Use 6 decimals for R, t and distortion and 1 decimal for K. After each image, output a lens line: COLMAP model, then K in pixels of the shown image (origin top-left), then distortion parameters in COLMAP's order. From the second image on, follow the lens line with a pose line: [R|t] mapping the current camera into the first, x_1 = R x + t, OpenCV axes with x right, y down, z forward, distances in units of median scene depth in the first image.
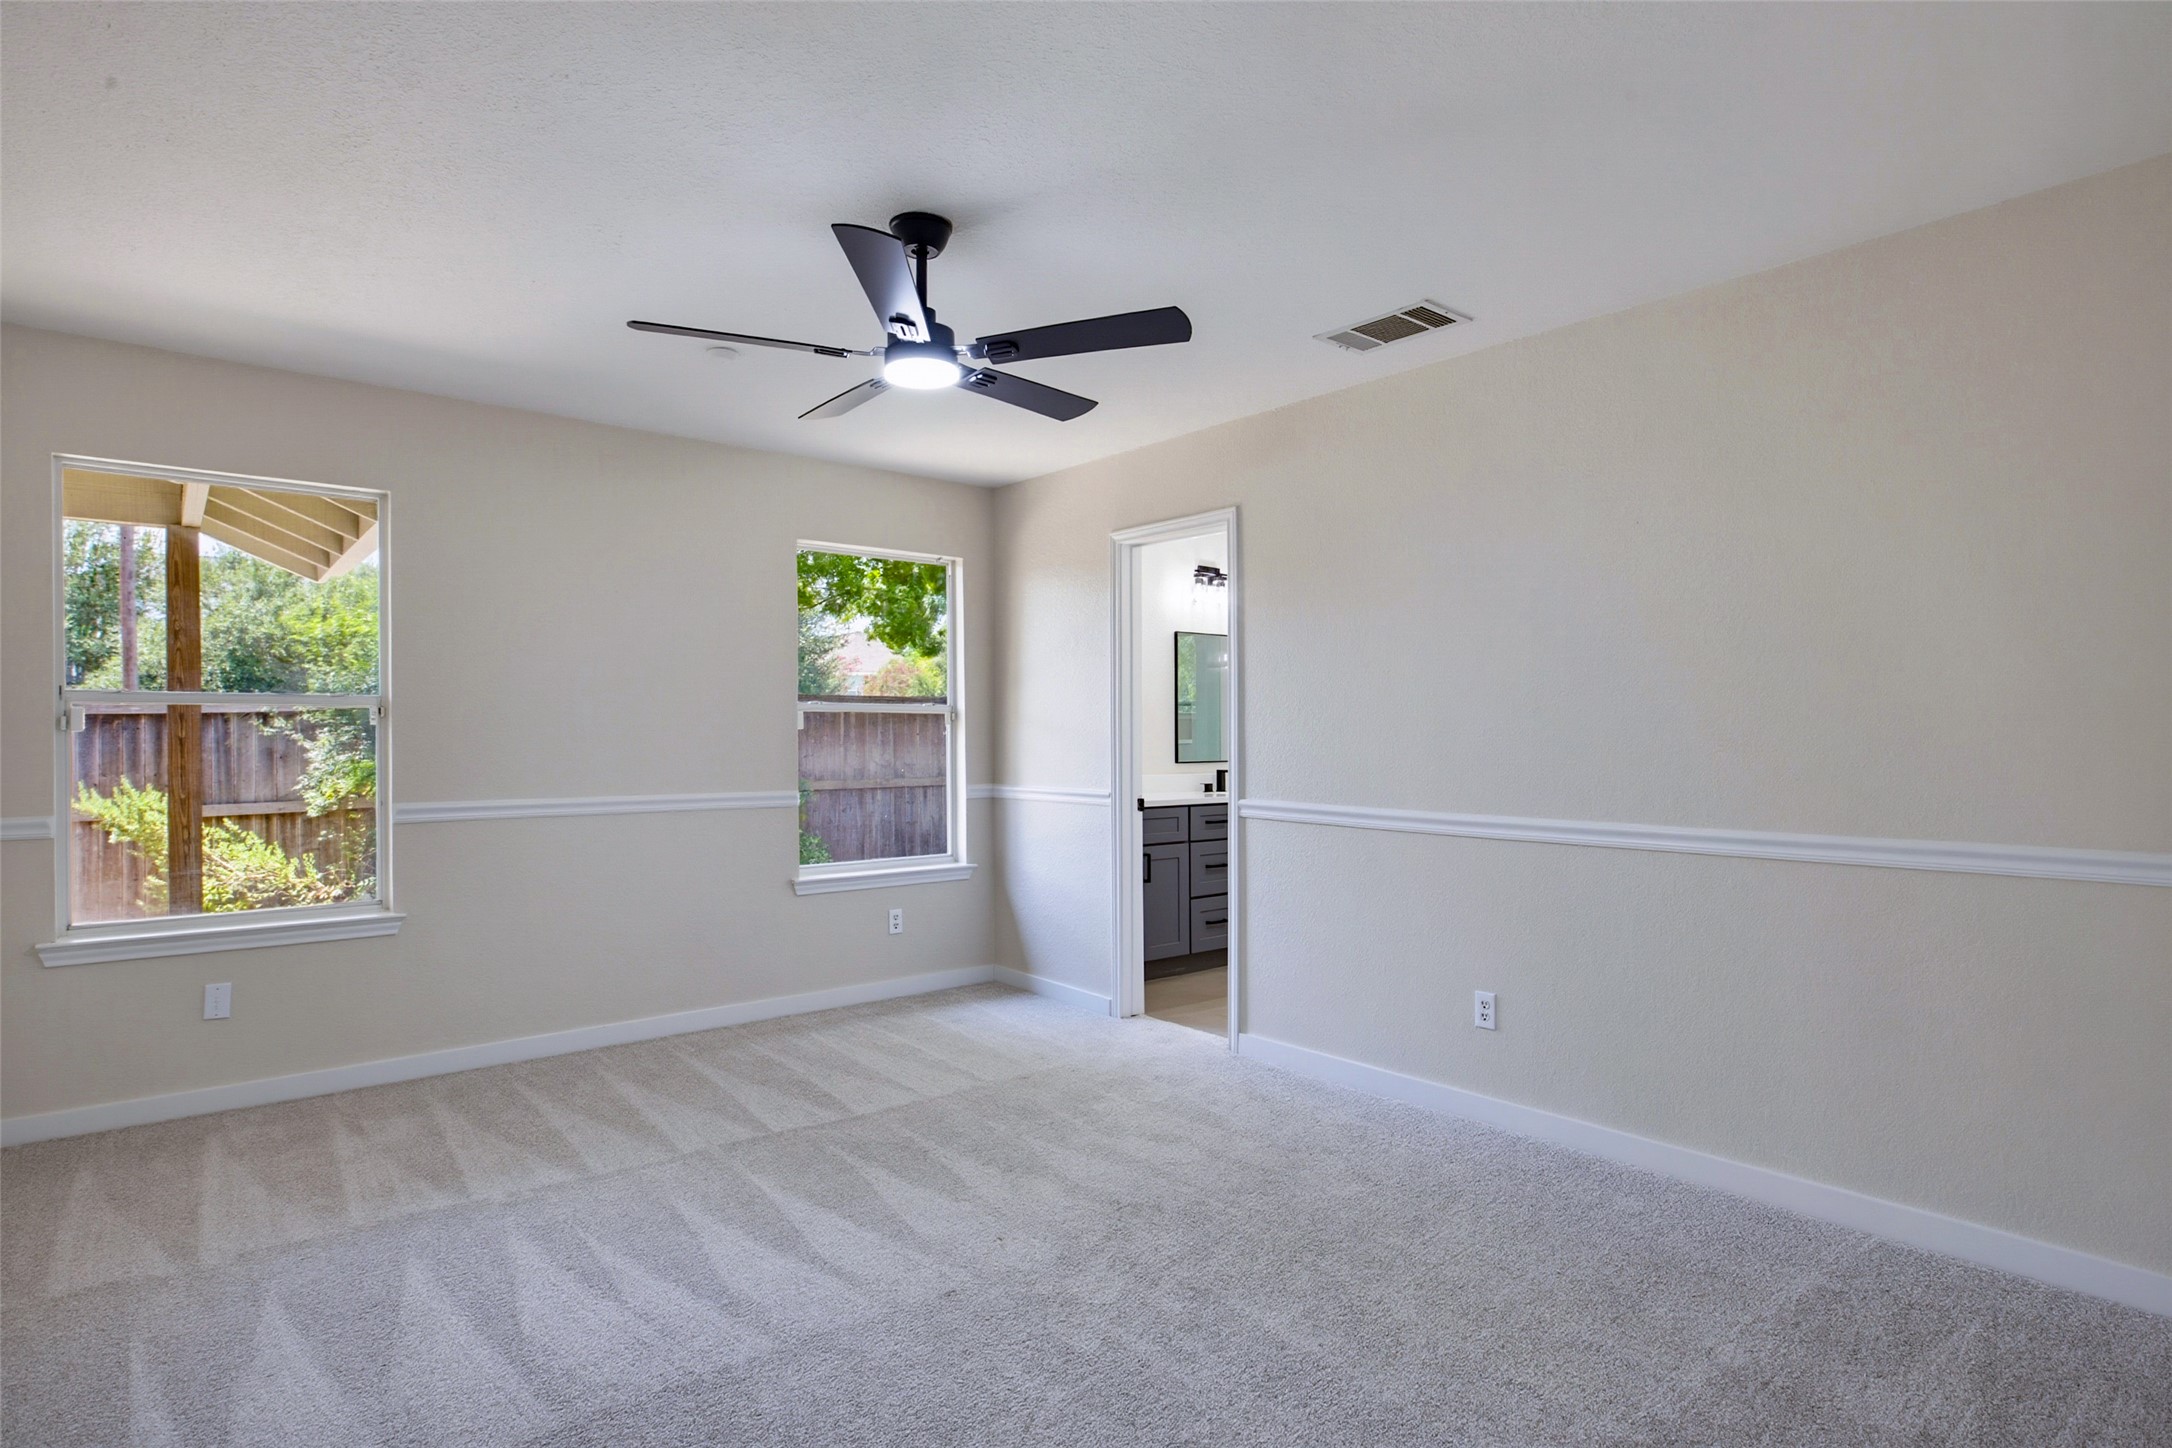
lens RADIAL K [[1119.6, 0, 1096.8], [0, 1119.6, 722.6], [0, 0, 1]] dist [-0.000478, -0.000220]
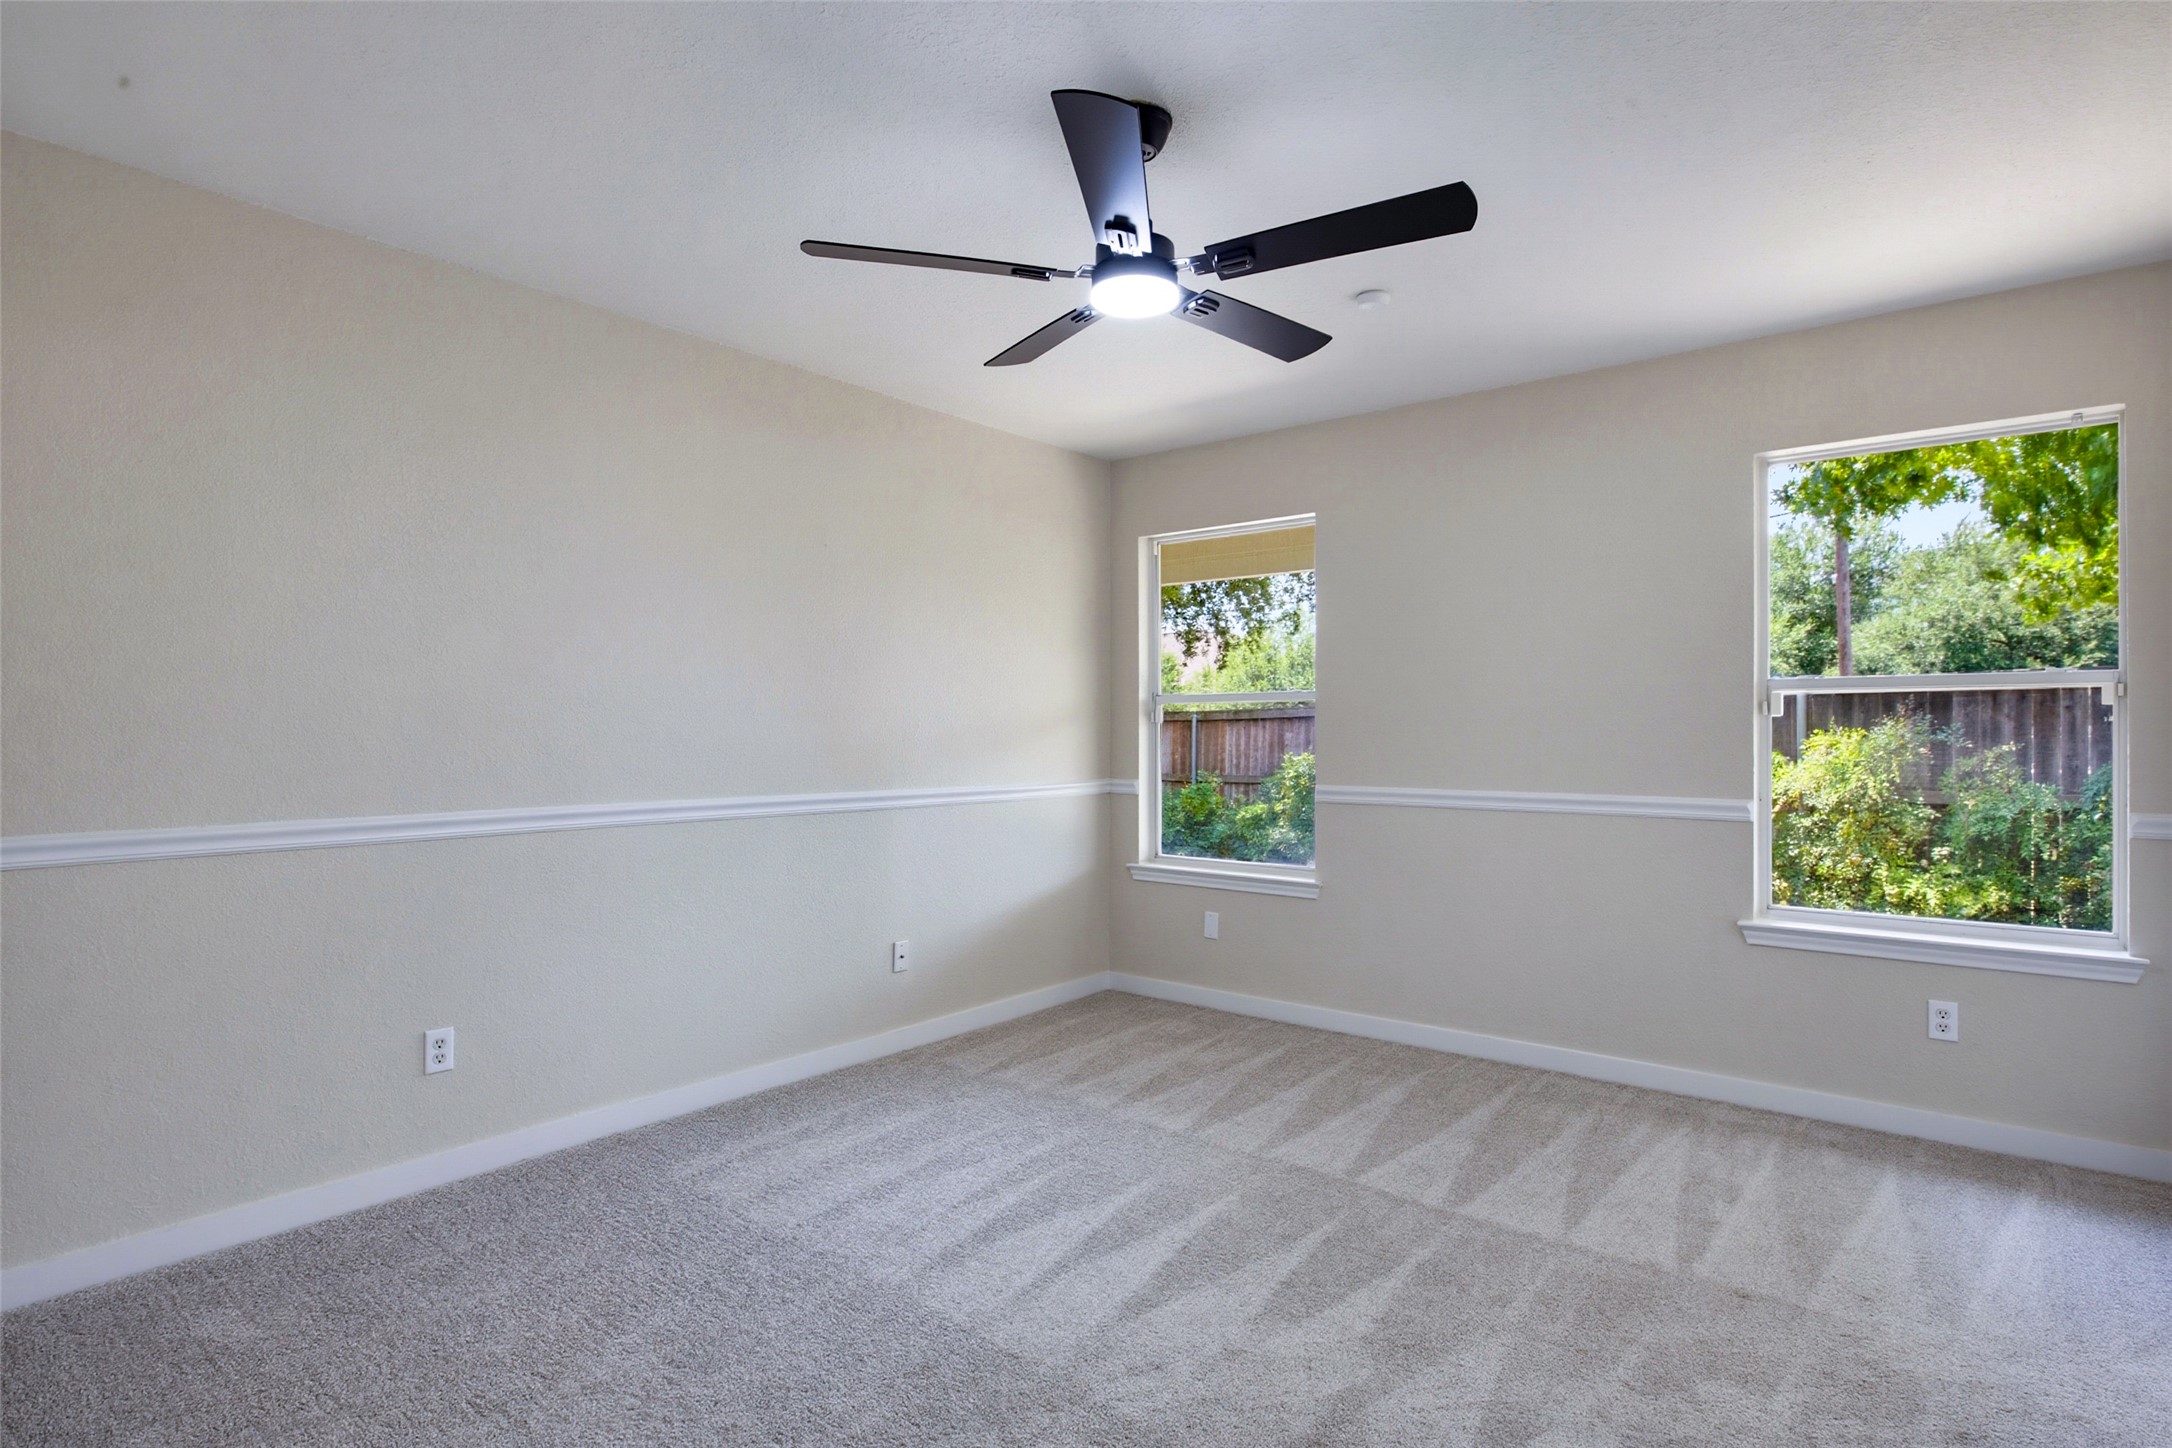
lens RADIAL K [[1119.6, 0, 1096.8], [0, 1119.6, 722.6], [0, 0, 1]] dist [-0.000478, -0.000220]
pose [[0.206116, 0.000226, -0.978528, 0.513121], [0.010807, 0.999938, 0.002507, -0.002321], [0.978468, -0.011091, 0.206101, 0.590788]]
